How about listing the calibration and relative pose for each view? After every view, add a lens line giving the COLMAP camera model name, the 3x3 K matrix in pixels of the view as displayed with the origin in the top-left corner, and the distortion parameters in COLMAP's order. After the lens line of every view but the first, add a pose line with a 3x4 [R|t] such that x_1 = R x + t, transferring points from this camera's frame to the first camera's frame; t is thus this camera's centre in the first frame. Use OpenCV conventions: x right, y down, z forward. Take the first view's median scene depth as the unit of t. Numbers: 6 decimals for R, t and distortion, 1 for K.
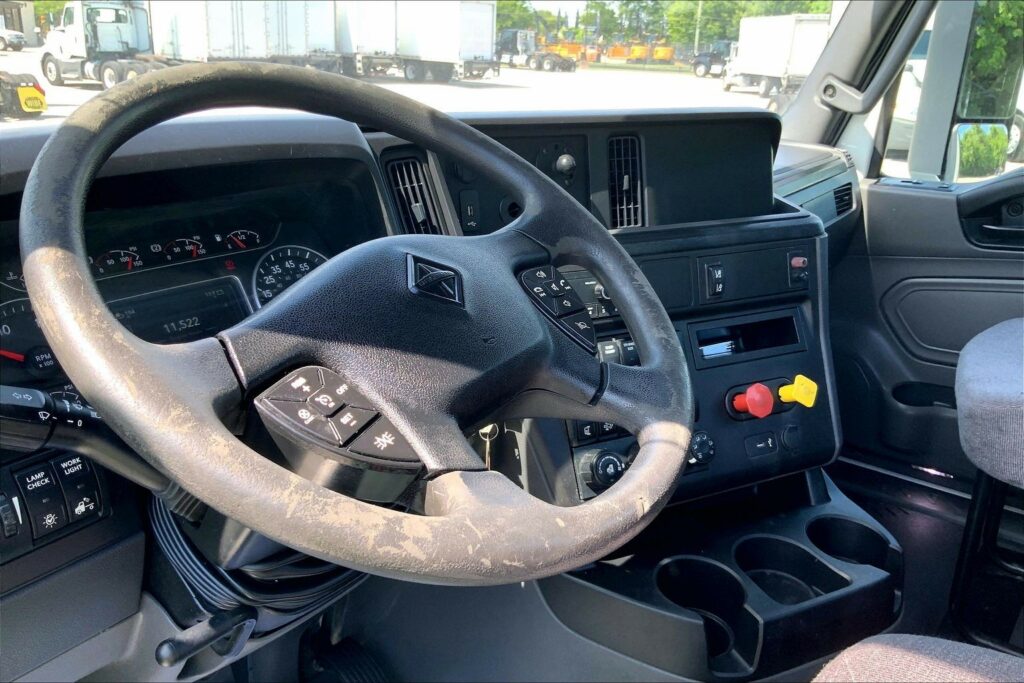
lens RADIAL K [[849.1, 0, 512.0], [0, 849.1, 341.5], [0, 0, 1]] dist [0.096002, -0.215560]
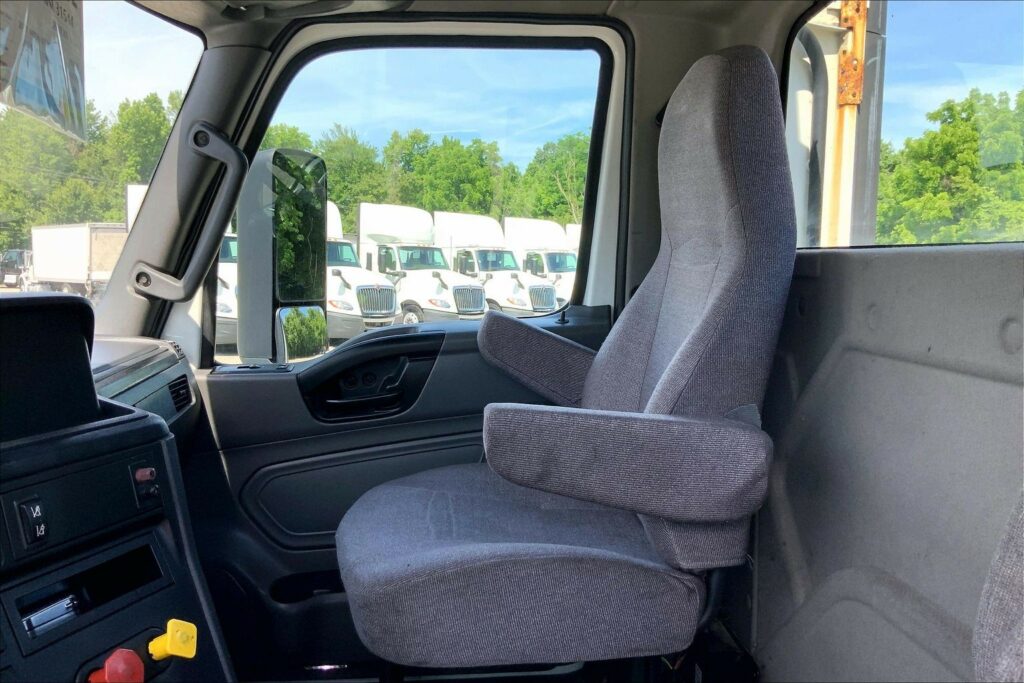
lens RADIAL K [[849.1, 0, 512.0], [0, 849.1, 341.5], [0, 0, 1]] dist [0.096002, -0.215560]
pose [[0.729514, -0.078304, 0.679469, 0.035527], [0.230058, 0.963634, -0.135951, -0.016837], [-0.644114, 0.255495, 0.720999, 0.118793]]
